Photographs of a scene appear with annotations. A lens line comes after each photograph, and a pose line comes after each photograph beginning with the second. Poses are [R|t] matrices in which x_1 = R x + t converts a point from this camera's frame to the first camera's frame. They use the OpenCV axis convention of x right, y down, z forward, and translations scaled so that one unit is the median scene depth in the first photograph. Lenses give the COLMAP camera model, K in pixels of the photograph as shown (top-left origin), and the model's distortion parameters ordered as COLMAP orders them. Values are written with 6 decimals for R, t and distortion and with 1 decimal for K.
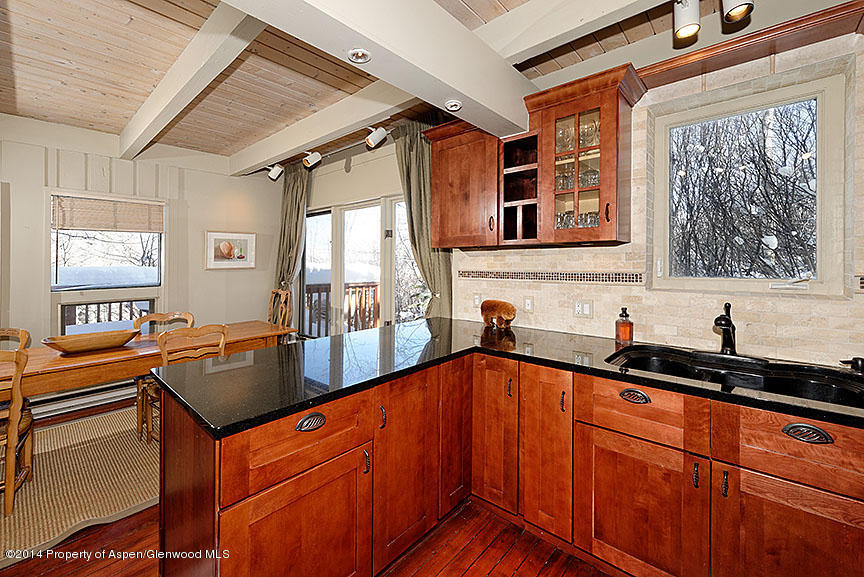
lens RADIAL K [[360.5, 0, 429.9], [0, 360.5, 258.8], [0, 0, 1]] dist [0.000723, -0.000155]
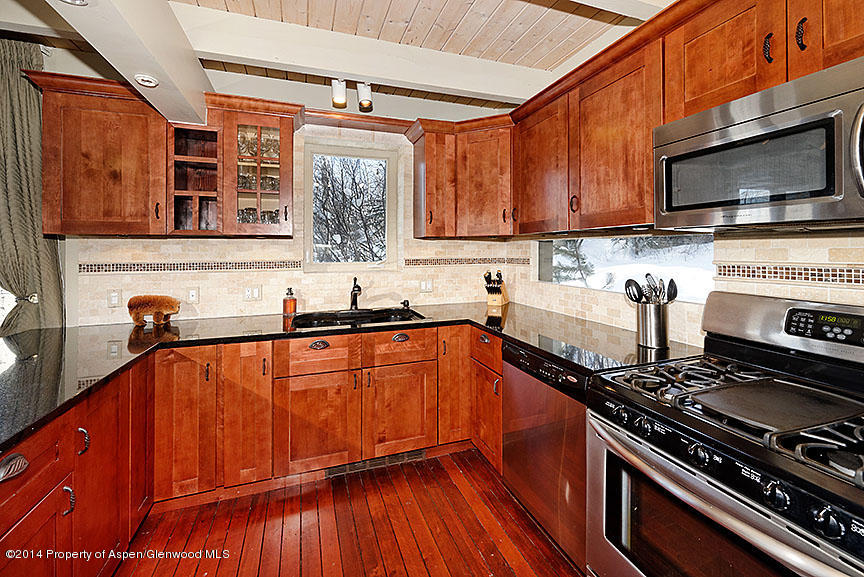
lens RADIAL K [[343.9, 0, 432.3], [0, 343.9, 252.5], [0, 0, 1]] dist [0.000289, -0.000032]
pose [[0.505104, -0.002169, 0.863056, -0.247024], [-0.003559, 0.999983, 0.004595, 0.002716], [-0.863051, -0.005392, 0.505087, -0.051238]]
